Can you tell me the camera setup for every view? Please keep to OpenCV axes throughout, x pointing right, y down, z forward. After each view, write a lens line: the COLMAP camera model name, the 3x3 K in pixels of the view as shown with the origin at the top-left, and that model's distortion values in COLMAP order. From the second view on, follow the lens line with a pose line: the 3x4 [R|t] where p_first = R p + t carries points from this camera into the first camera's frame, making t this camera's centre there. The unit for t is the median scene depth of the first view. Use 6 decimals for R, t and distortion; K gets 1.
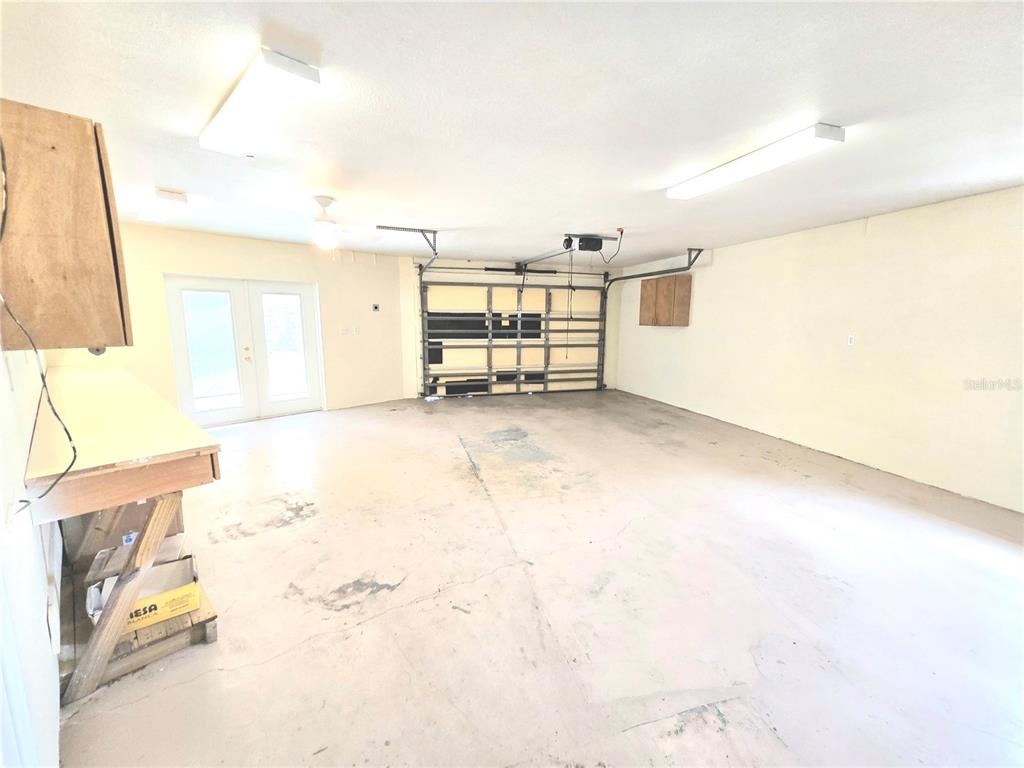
lens RADIAL K [[418.1, 0, 515.0], [0, 418.1, 385.1], [0, 0, 1]] dist [-0.007422, -0.000741]
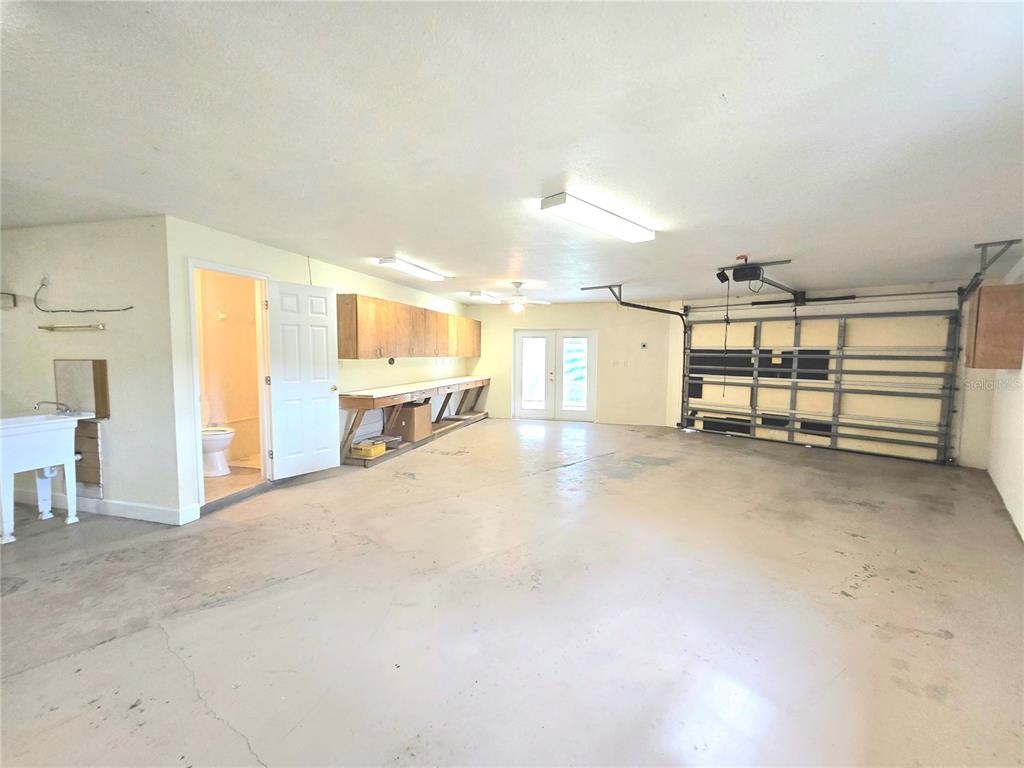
lens RADIAL K [[418.1, 0, 521.0], [0, 418.1, 386.6], [0, 0, 1]] dist [-0.007422, -0.000741]
pose [[0.488326, 0.068488, -0.869970, 0.488467], [-0.145132, 0.989406, -0.003574, -0.011817], [0.860508, 0.128006, 0.493093, 0.102939]]
